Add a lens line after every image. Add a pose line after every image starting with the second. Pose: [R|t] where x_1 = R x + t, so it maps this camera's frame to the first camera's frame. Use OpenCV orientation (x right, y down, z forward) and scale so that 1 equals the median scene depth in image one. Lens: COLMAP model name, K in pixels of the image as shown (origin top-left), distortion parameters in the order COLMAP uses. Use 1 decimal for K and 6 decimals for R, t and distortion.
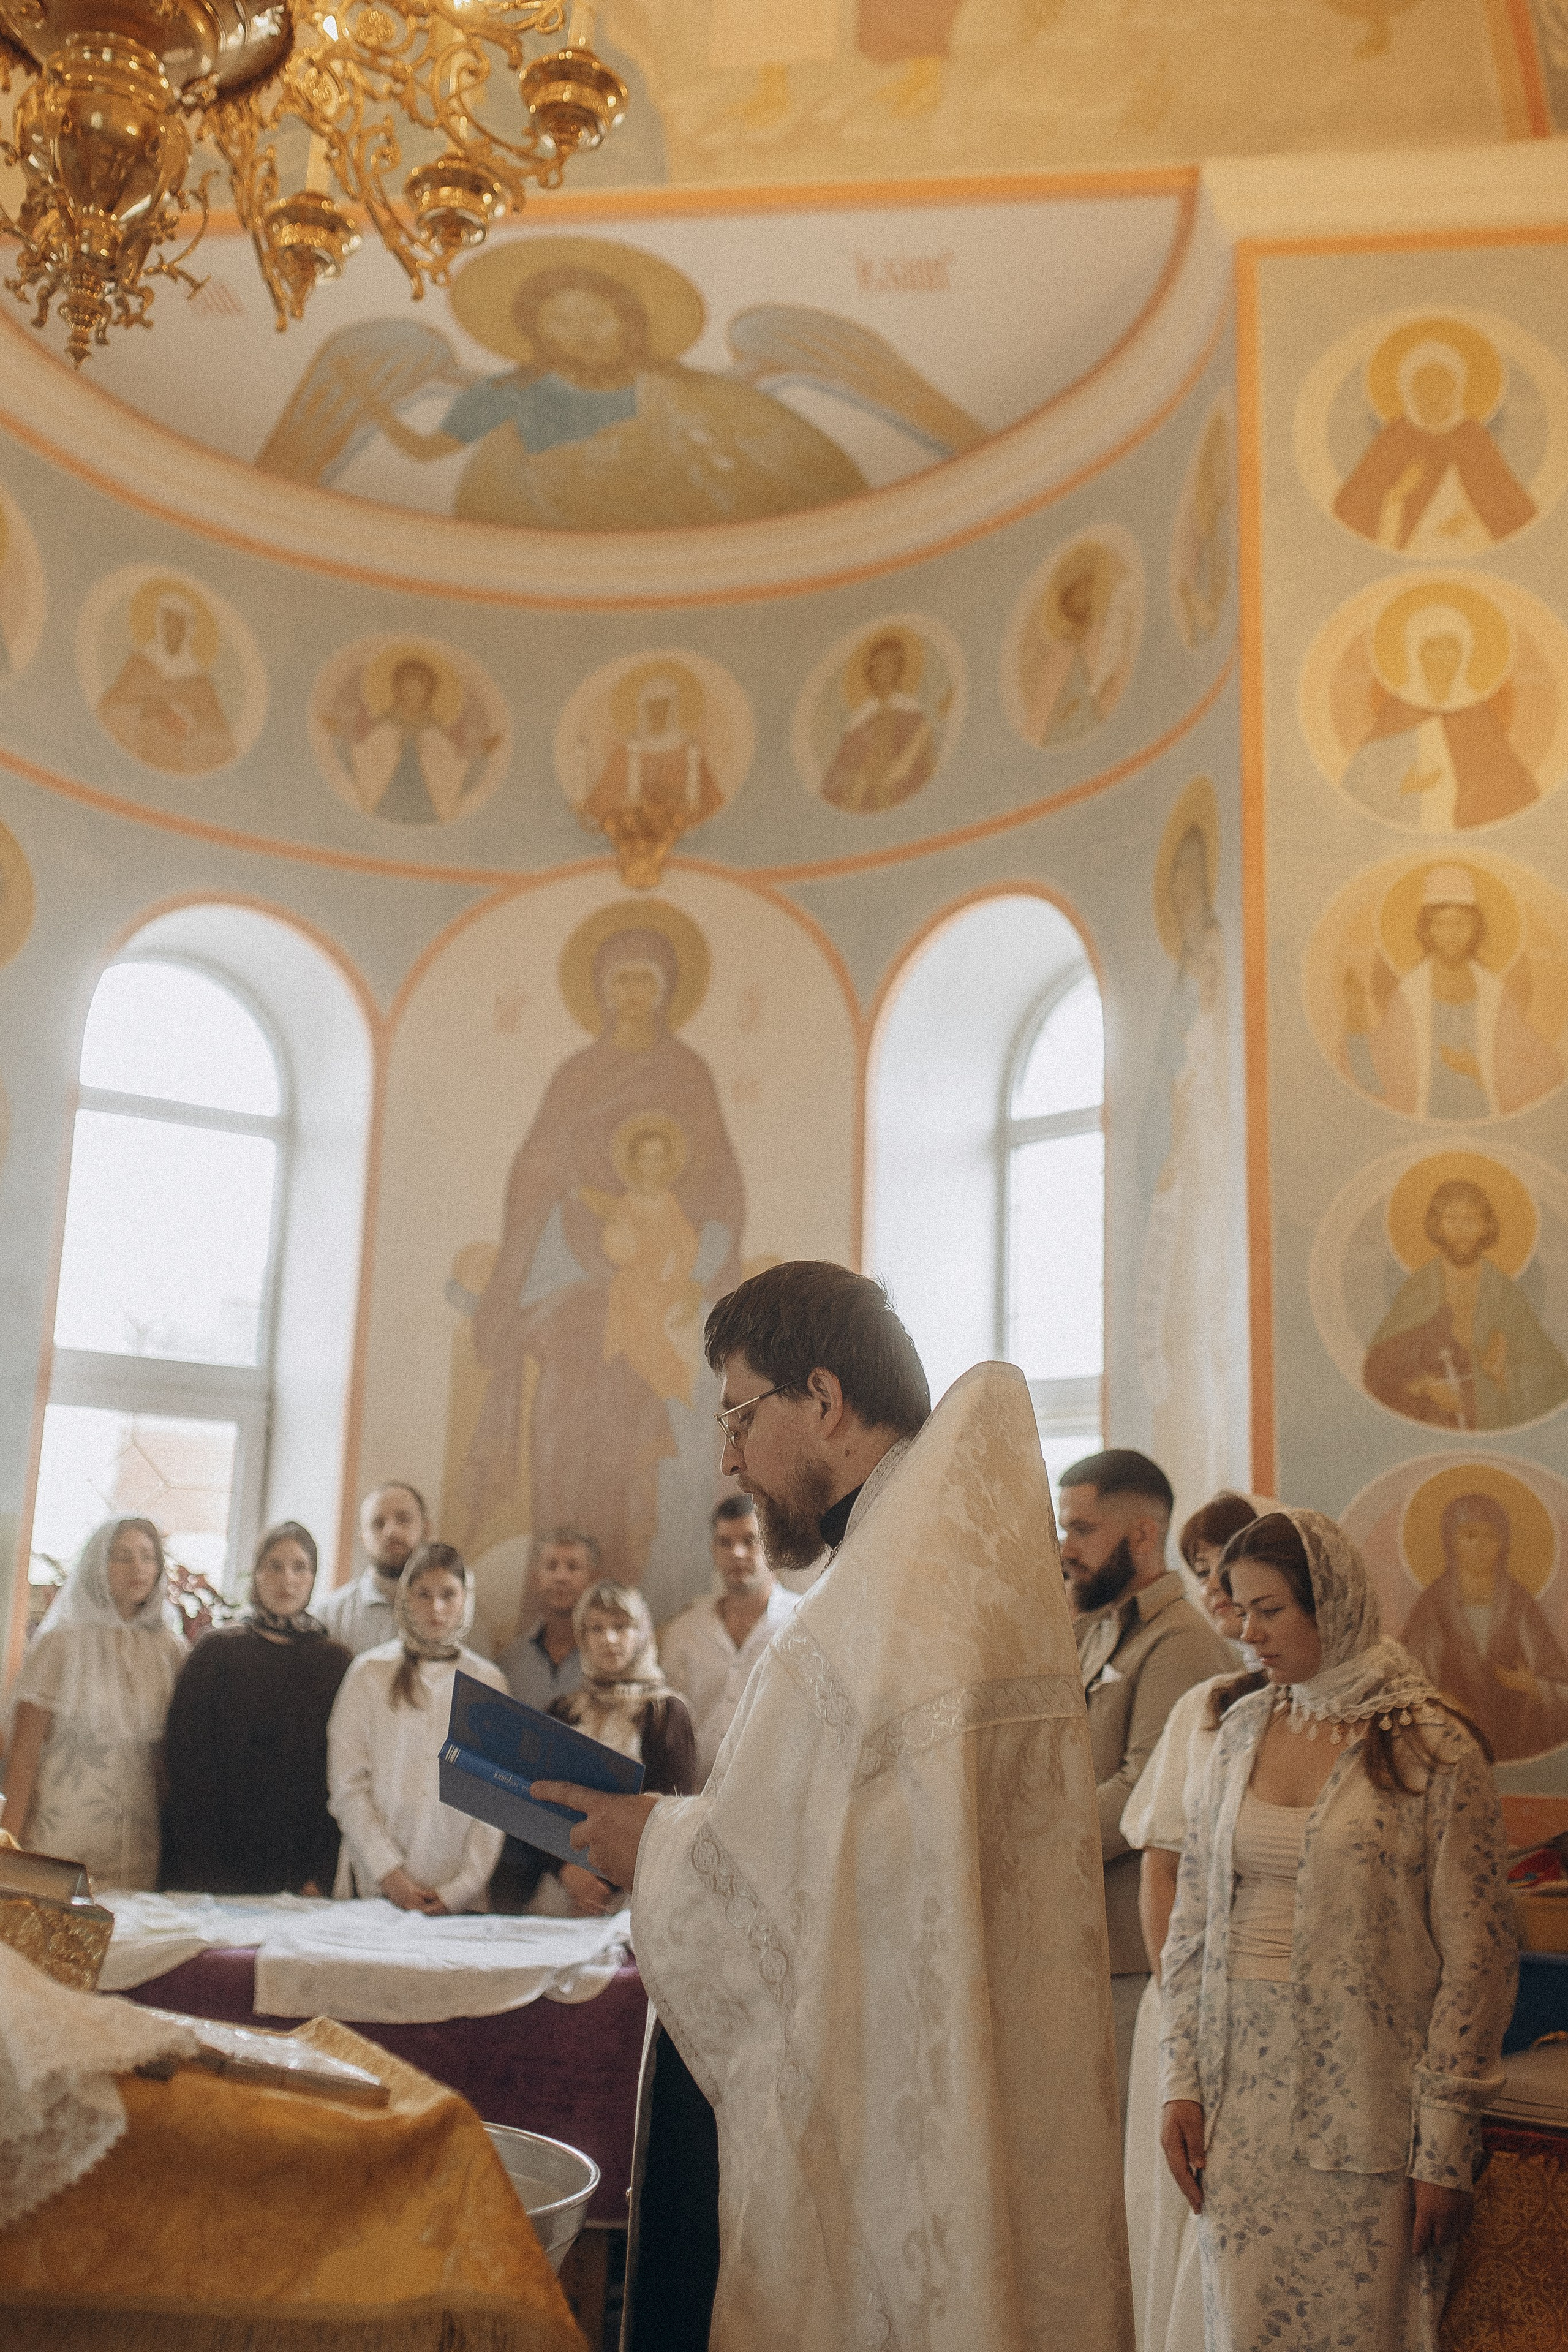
lens RADIAL K [[2338.4, 0, 701.2], [0, 2338.4, 1110.9], [0, 0, 1]] dist [-0.016385, -0.018854]
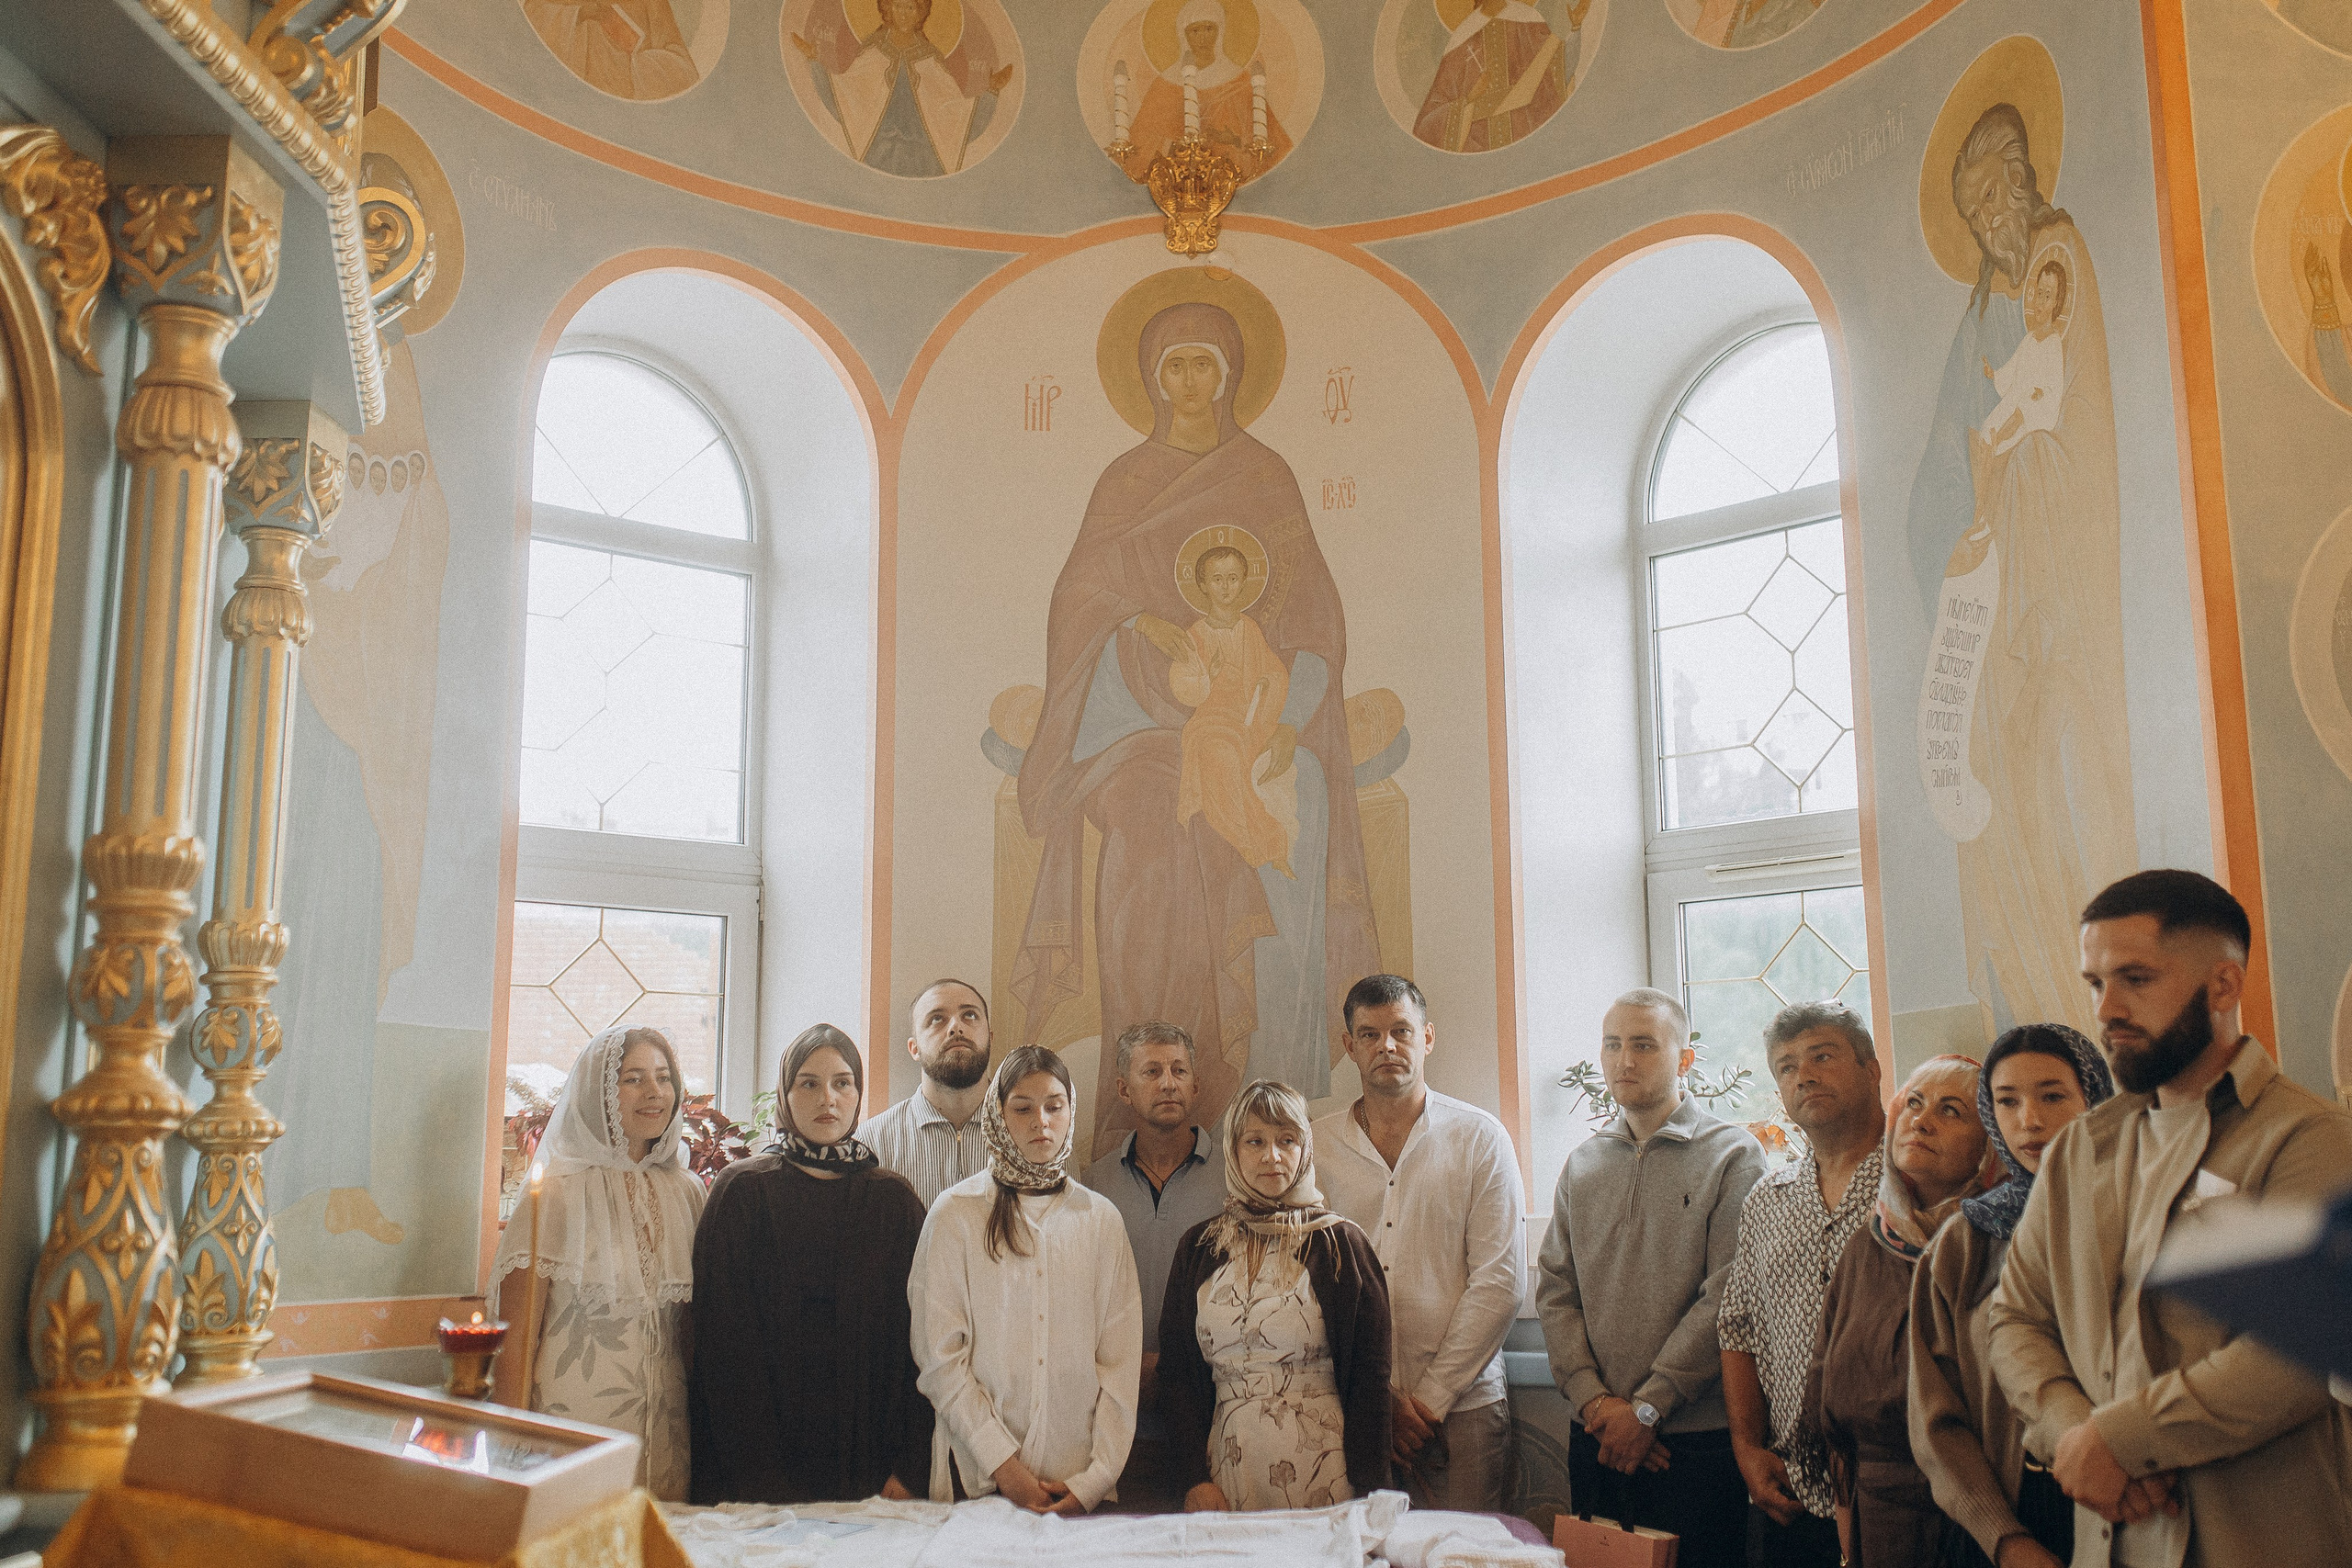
lens RADIAL K [[2291.1, 0, 1176.0], [0, 2291.1, 784.0], [0, 0, 1]] dist [0.023147, -0.031444]
pose [[0.996249, -0.026412, 0.082403, -0.110105], [0.020978, 0.997591, 0.066121, 0.039938], [-0.083951, -0.064144, 0.994403, 0.198612]]
